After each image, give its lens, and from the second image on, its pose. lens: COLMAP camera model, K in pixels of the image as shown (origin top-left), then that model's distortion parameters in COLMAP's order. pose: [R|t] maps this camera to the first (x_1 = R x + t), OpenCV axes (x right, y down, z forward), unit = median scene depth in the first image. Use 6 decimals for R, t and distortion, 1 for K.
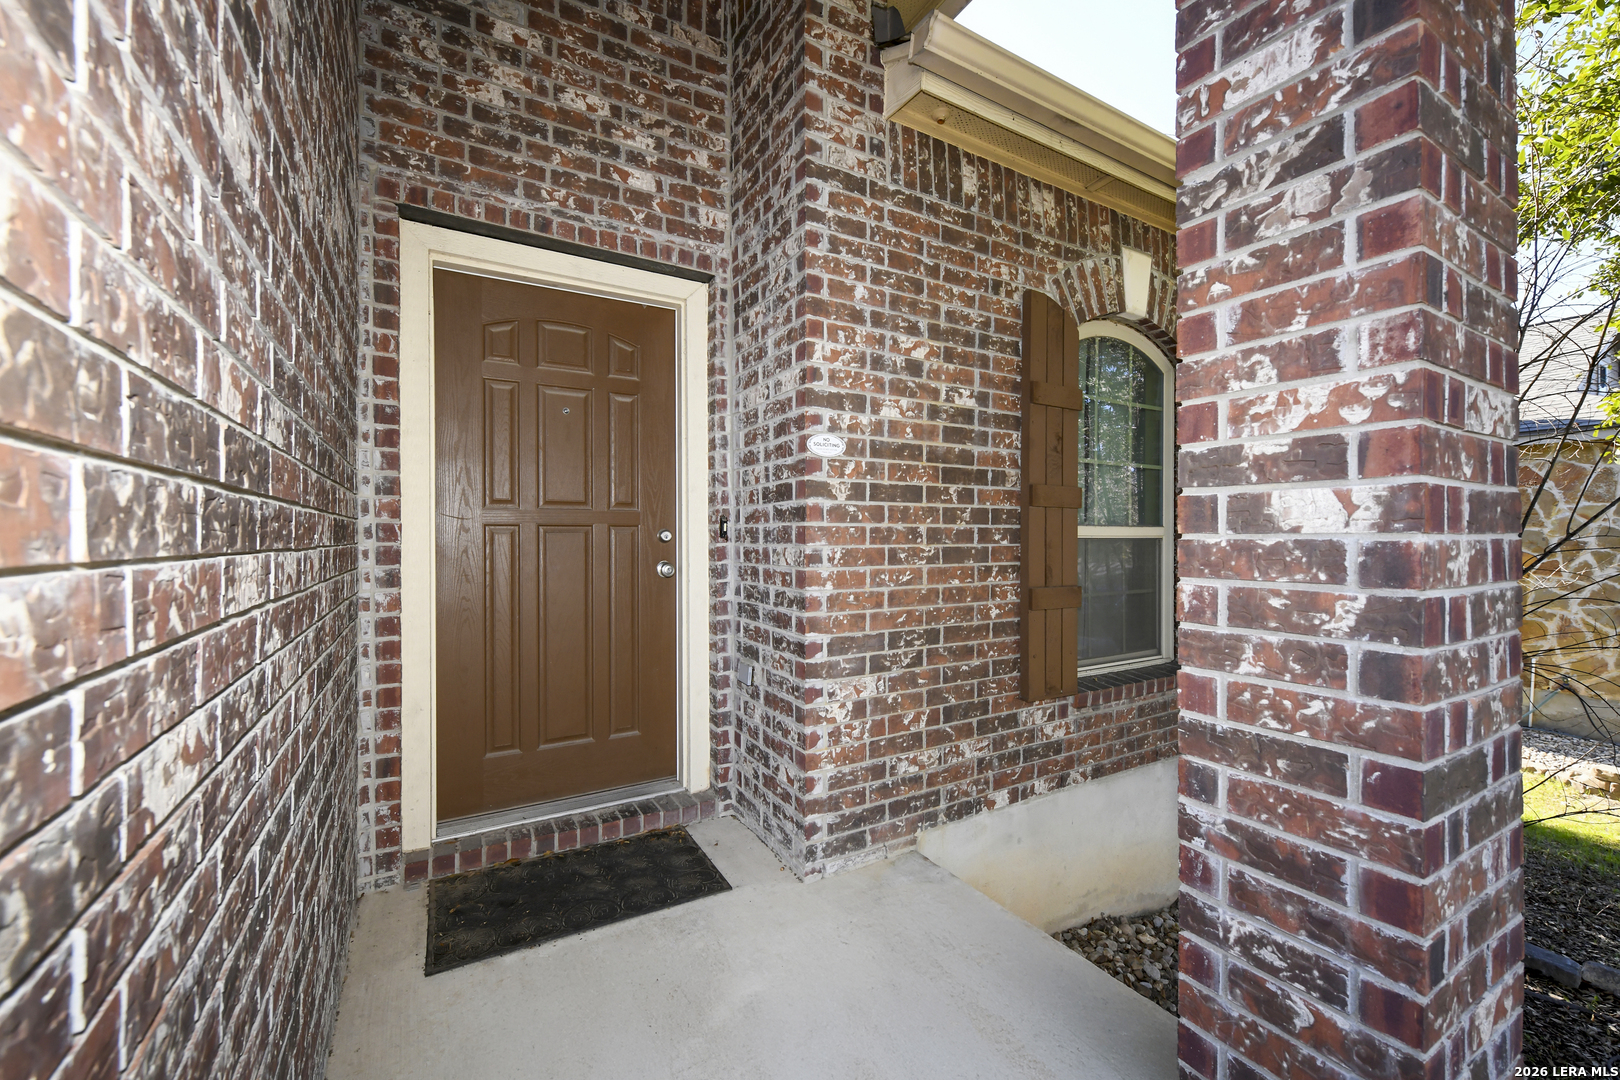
lens RADIAL K [[648.3, 0, 815.4], [0, 648.3, 545.5], [0, 0, 1]] dist [-0.001750, 0.000331]
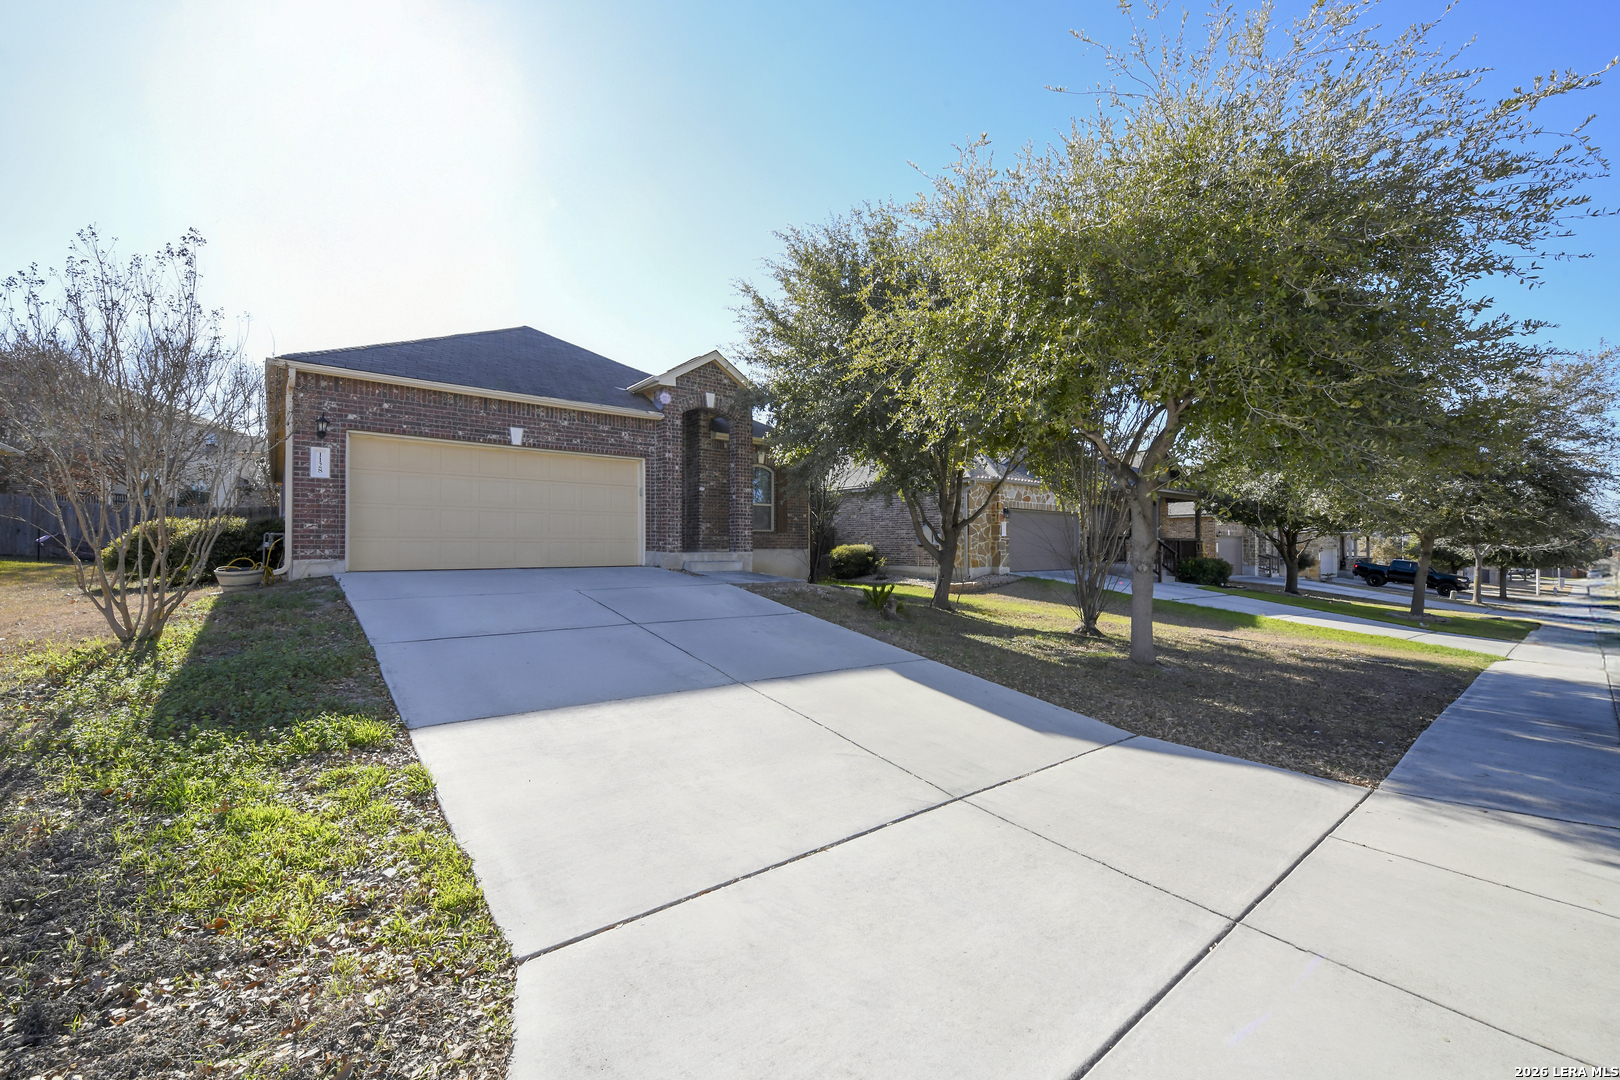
lens RADIAL K [[648.3, 0, 814.3], [0, 648.3, 544.8], [0, 0, 1]] dist [-0.001750, 0.000331]
pose [[0.977245, 0.001117, 0.212110, -0.265481], [0.000233, 0.999980, -0.006339, 0.462391], [-0.212113, 0.006244, 0.977225, -5.721788]]
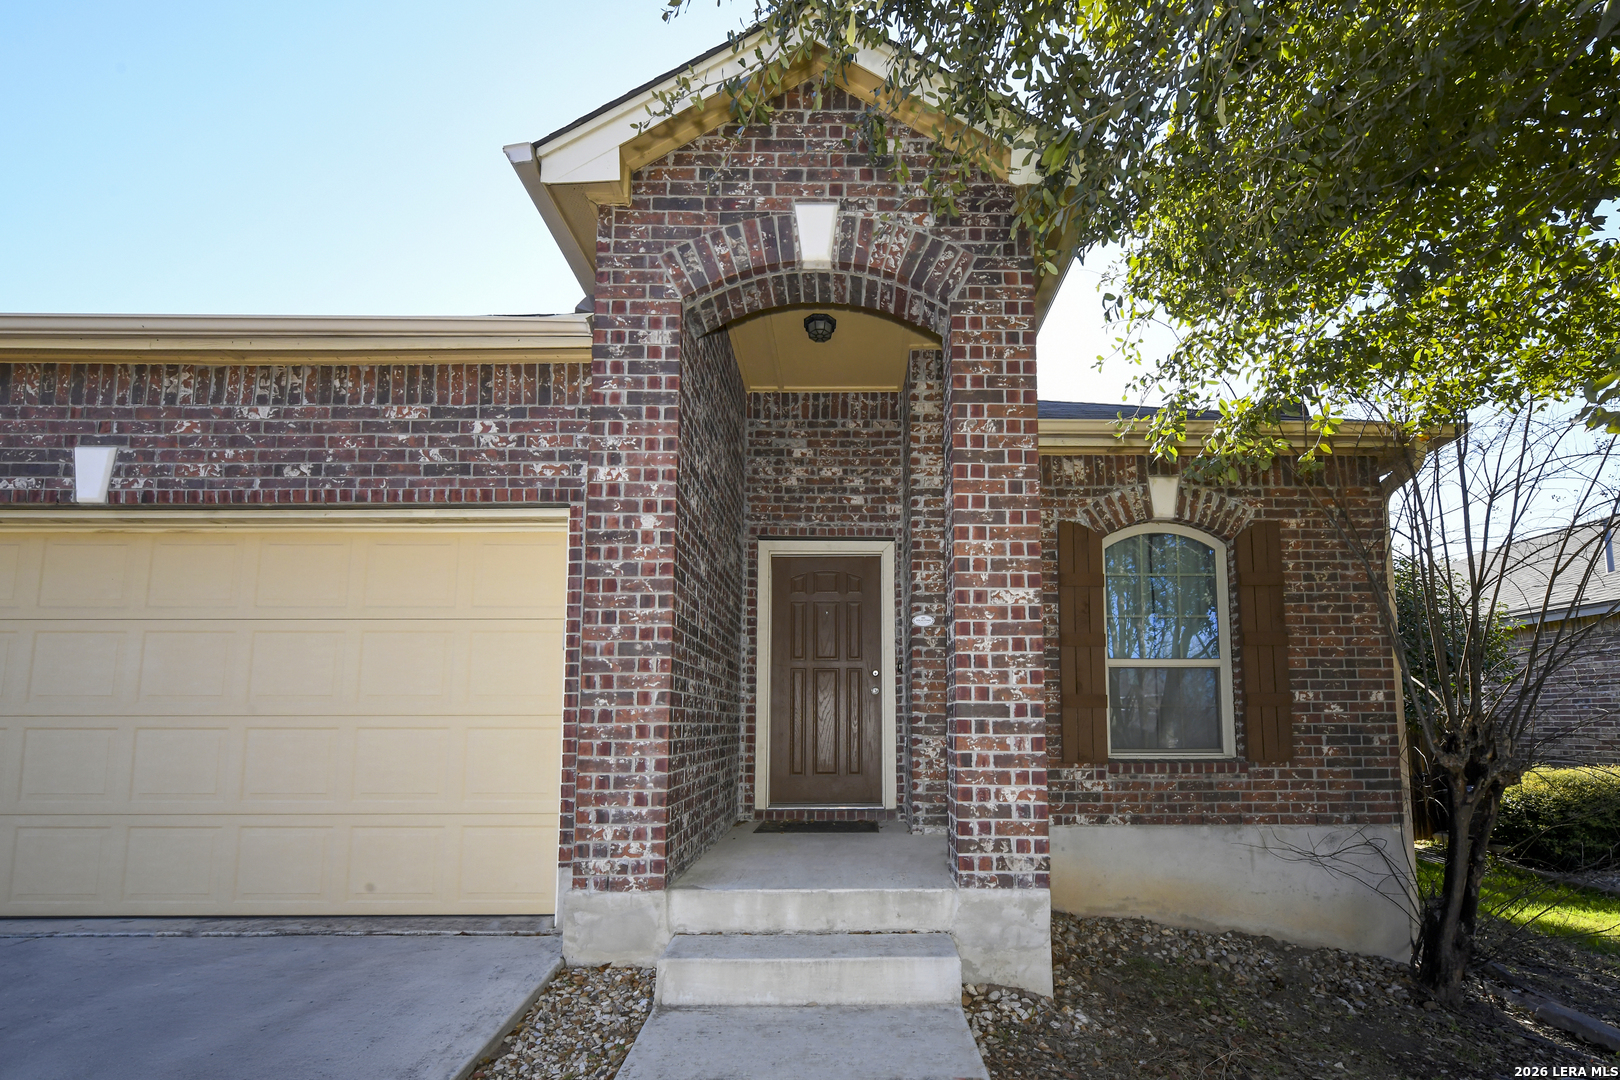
lens RADIAL K [[648.3, 0, 864.6], [0, 648.3, 665.2], [0, 0, 1]] dist [-0.001750, 0.000331]
pose [[0.879218, -0.042551, -0.474516, 0.783271], [-0.001170, 0.995808, -0.091464, 0.165993], [0.476419, 0.080972, 0.875482, -0.834738]]
